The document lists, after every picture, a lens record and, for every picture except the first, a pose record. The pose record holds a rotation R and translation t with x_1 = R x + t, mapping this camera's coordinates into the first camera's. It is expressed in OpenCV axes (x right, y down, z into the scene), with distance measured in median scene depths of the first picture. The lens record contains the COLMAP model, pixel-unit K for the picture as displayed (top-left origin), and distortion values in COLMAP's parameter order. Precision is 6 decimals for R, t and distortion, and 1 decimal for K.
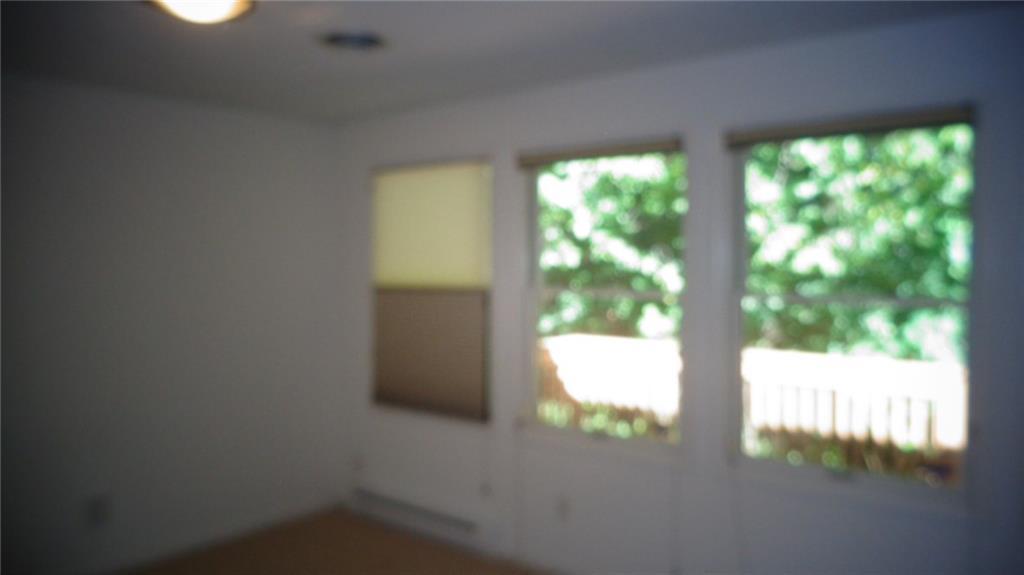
lens RADIAL K [[773.6, 0, 515.3], [0, 773.6, 286.0], [0, 0, 1]] dist [0.024316, -0.004242]
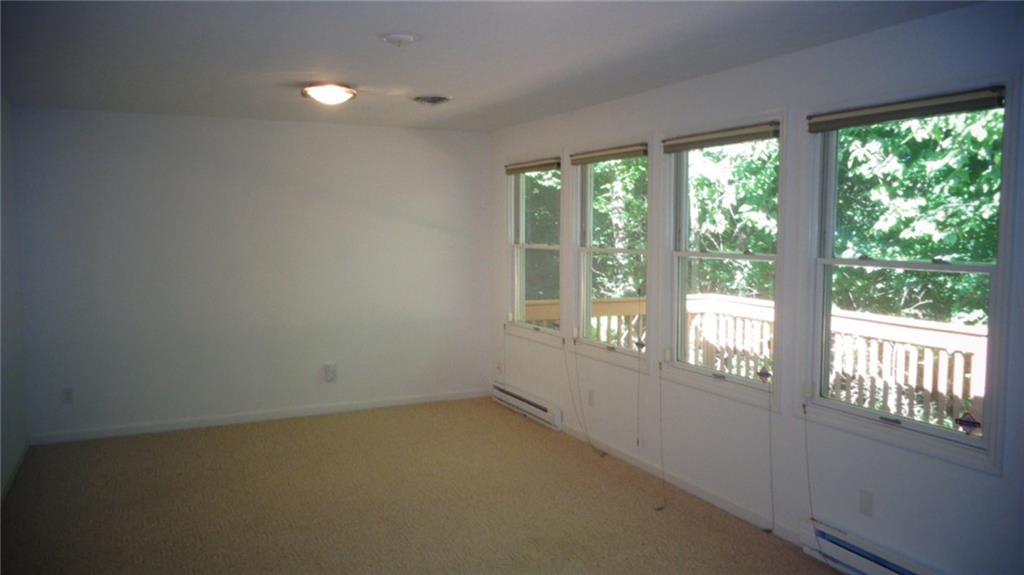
lens RADIAL K [[773.6, 0, 507.4], [0, 773.6, 287.9], [0, 0, 1]] dist [0.024316, -0.004242]
pose [[0.903504, 0.042668, -0.426450, 0.343700], [-0.023561, 0.998472, 0.049982, 0.008877], [0.427931, -0.035111, 0.903129, -0.244439]]
